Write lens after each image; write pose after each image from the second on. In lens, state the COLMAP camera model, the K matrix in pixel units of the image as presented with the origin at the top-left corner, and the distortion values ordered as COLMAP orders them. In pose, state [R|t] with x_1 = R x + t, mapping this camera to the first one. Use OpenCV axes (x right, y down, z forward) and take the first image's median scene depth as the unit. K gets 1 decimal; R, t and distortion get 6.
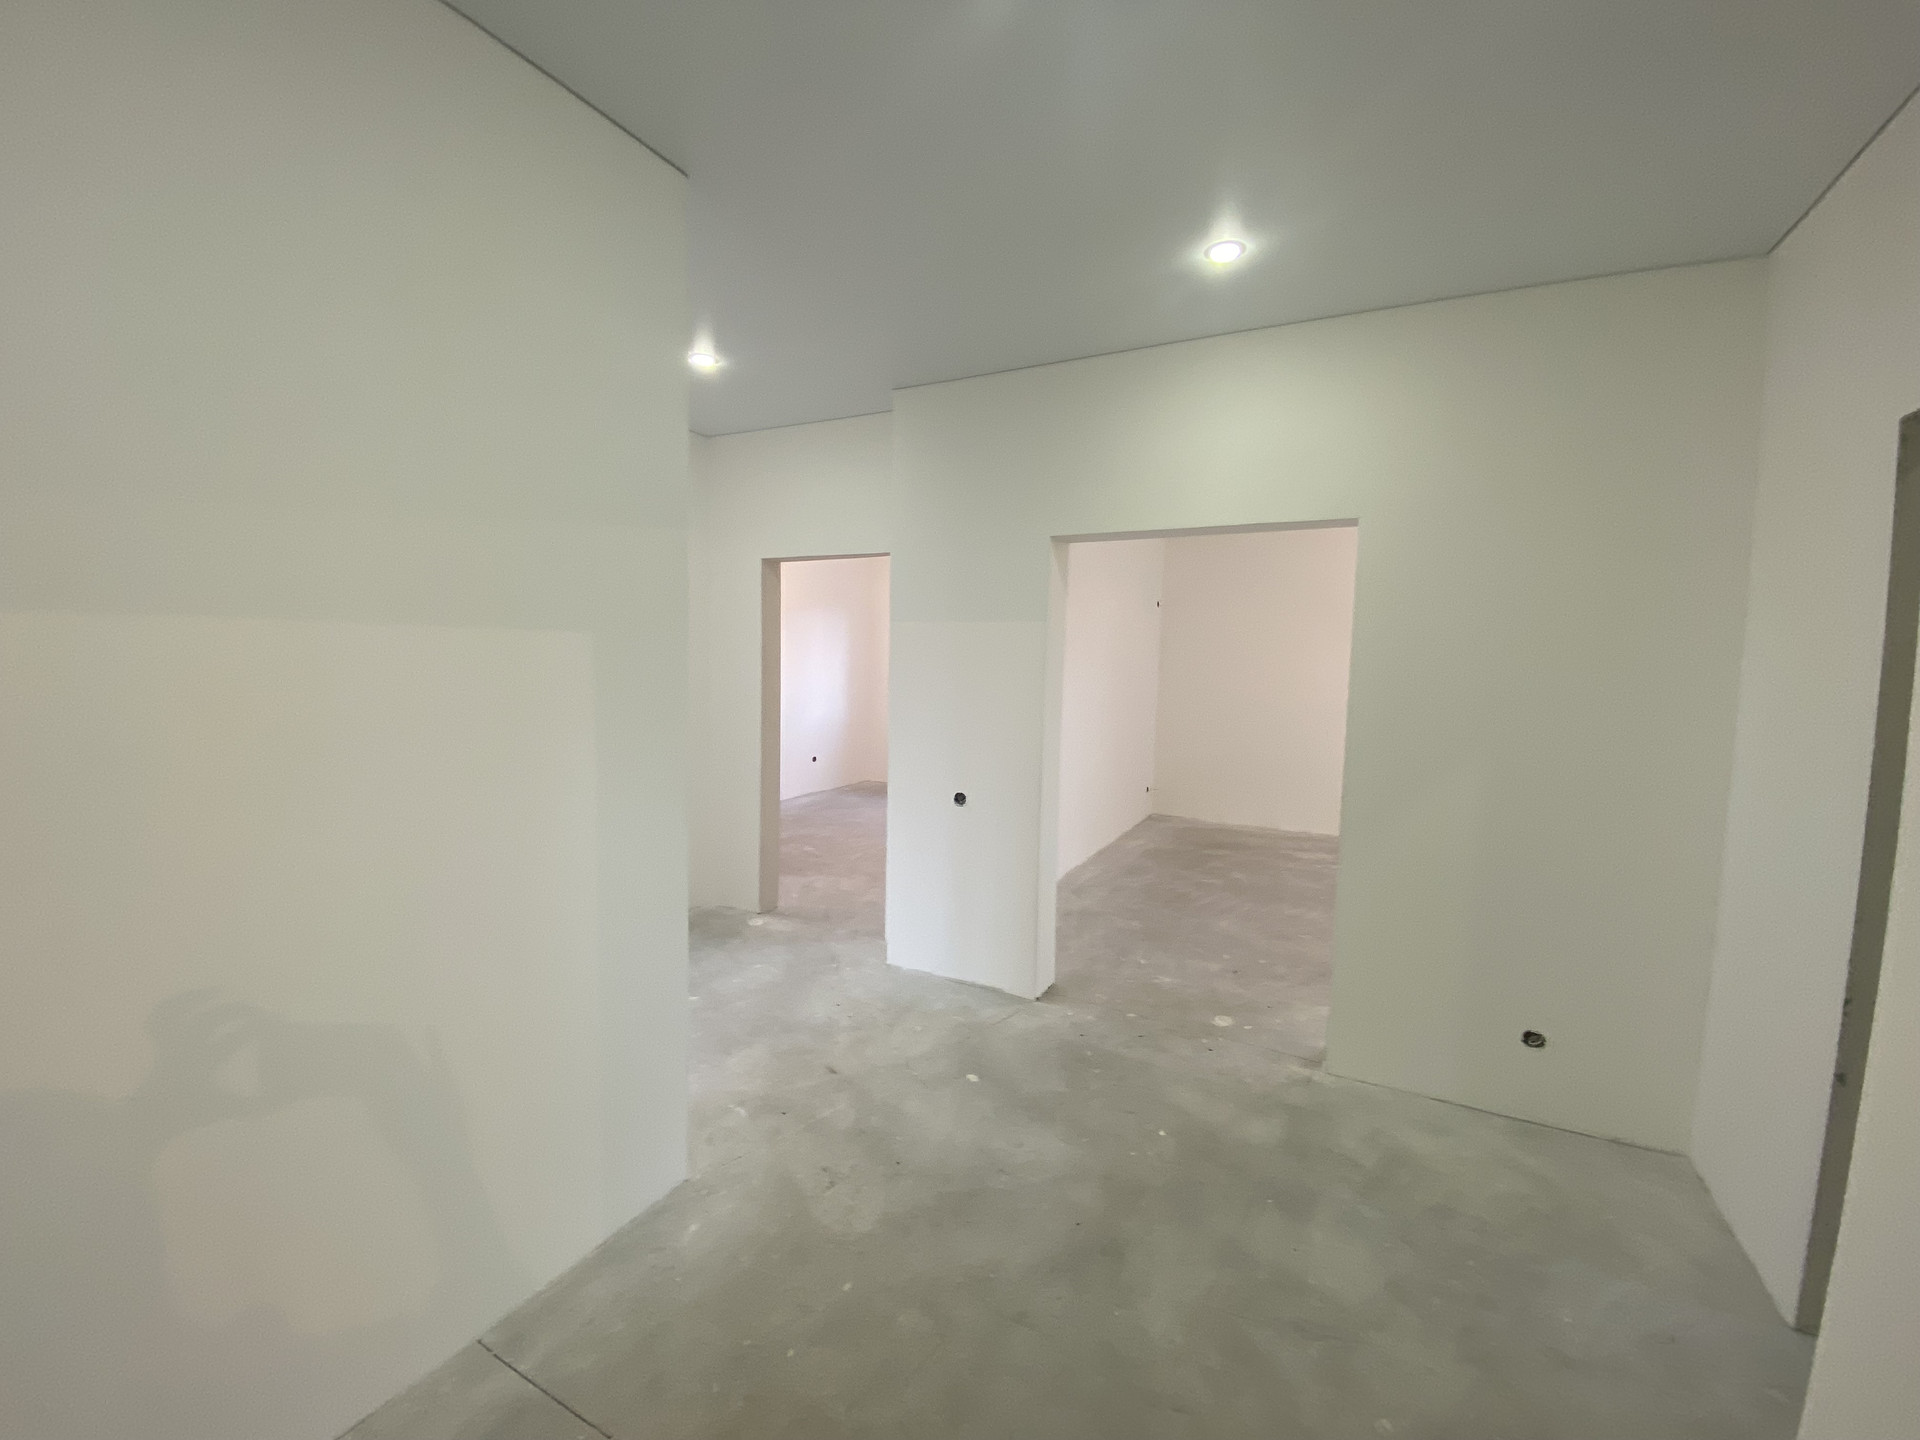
lens RADIAL K [[777.9, 0, 966.1], [0, 777.9, 720.7], [0, 0, 1]] dist [0.013914, -0.018020]
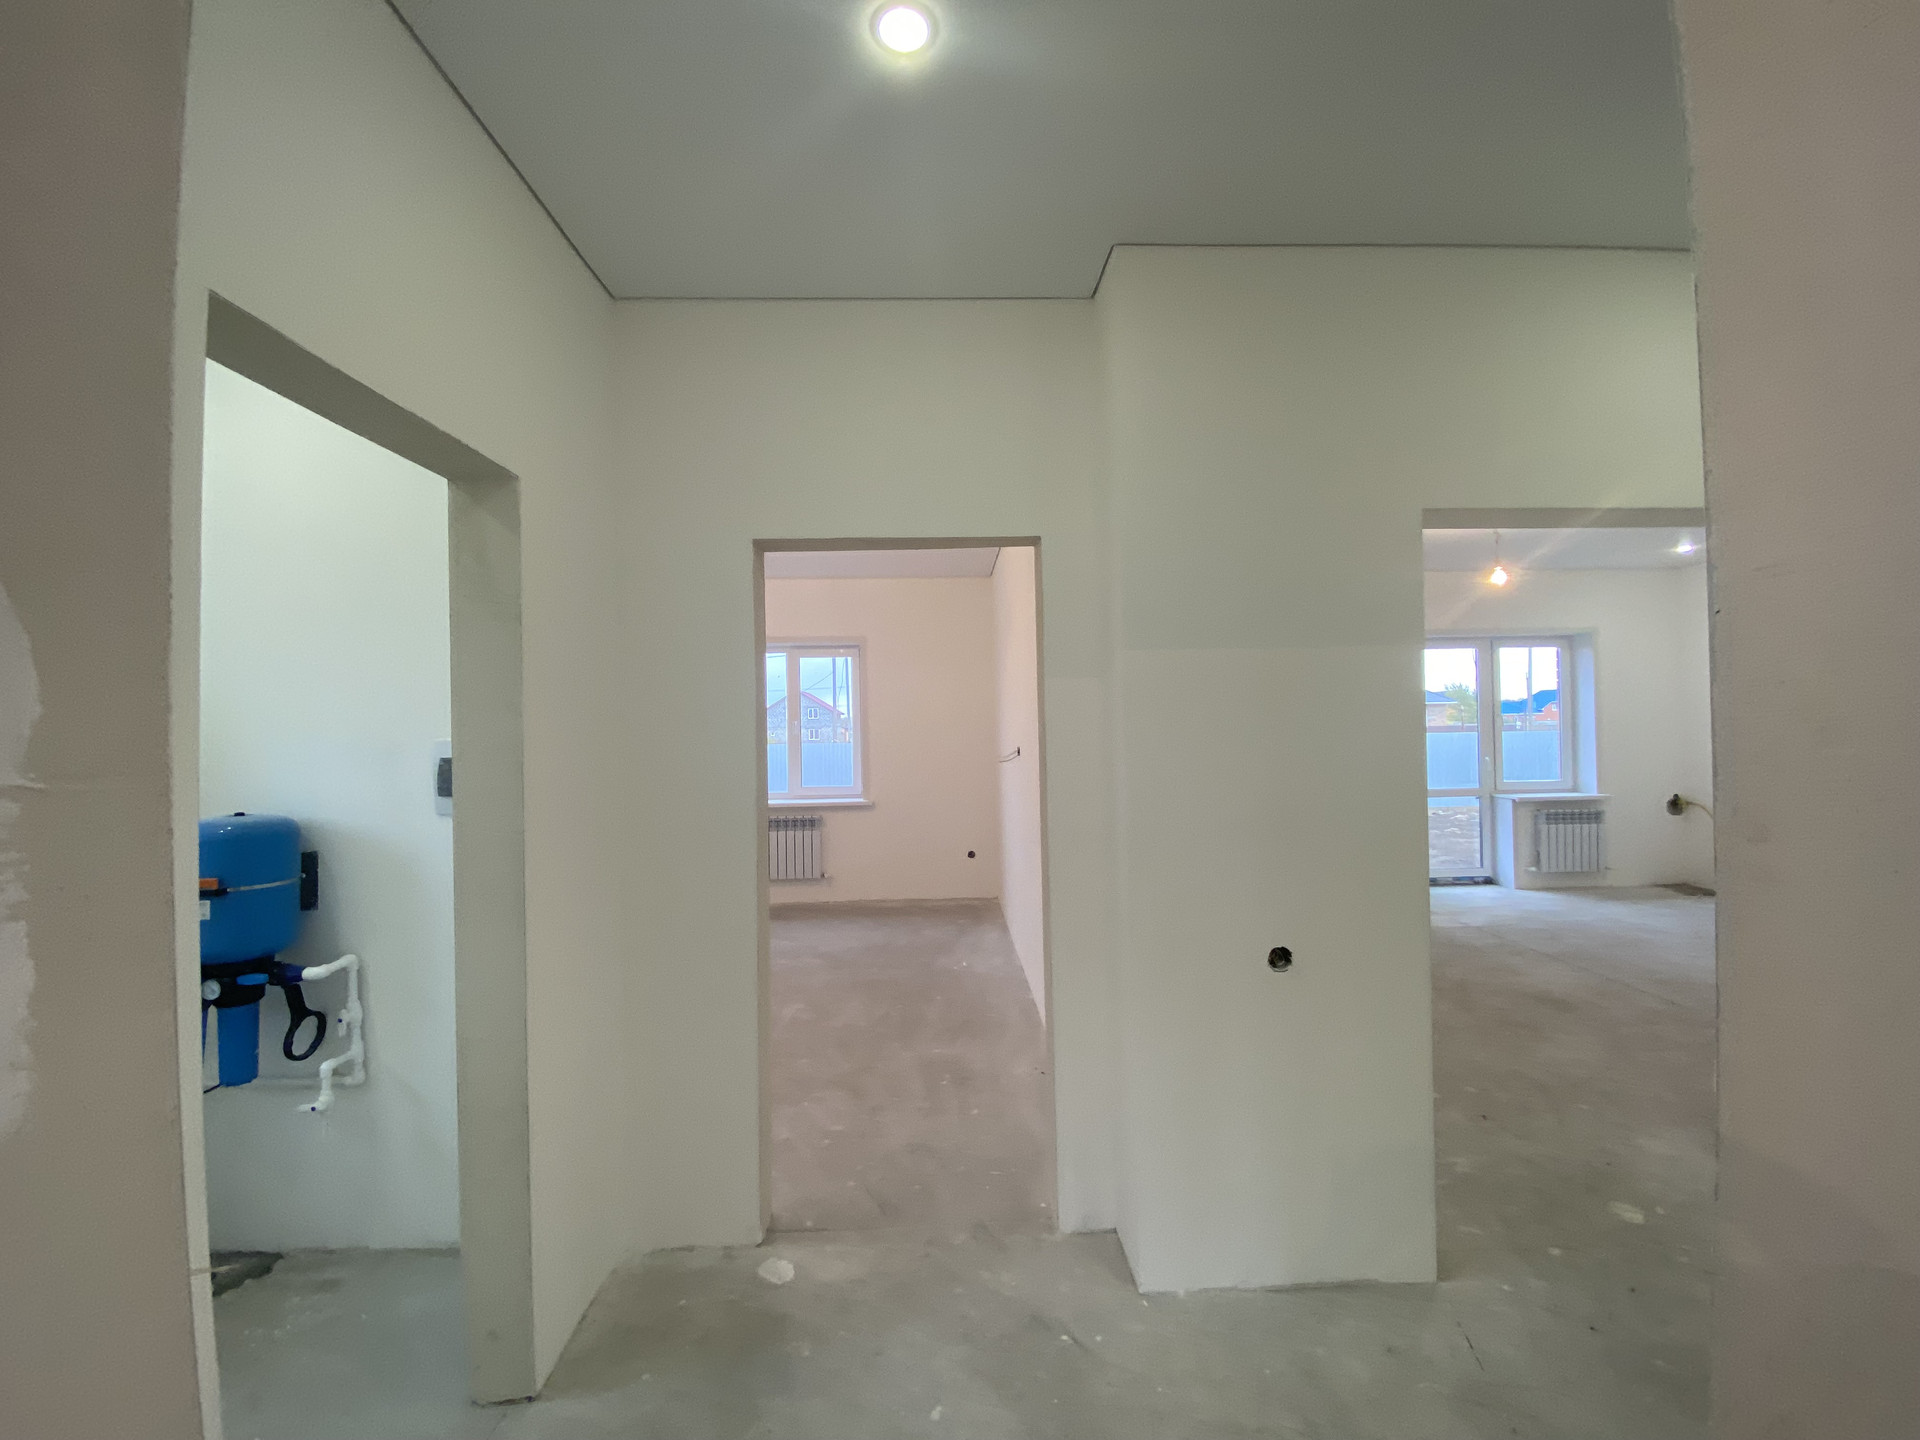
lens RADIAL K [[777.9, 0, 966.1], [0, 777.9, 720.7], [0, 0, 1]] dist [0.013914, -0.018020]
pose [[0.874494, -0.033290, 0.483892, -0.424531], [0.076148, 0.994693, -0.069184, -0.045365], [-0.479022, 0.097348, 0.872389, 0.524980]]
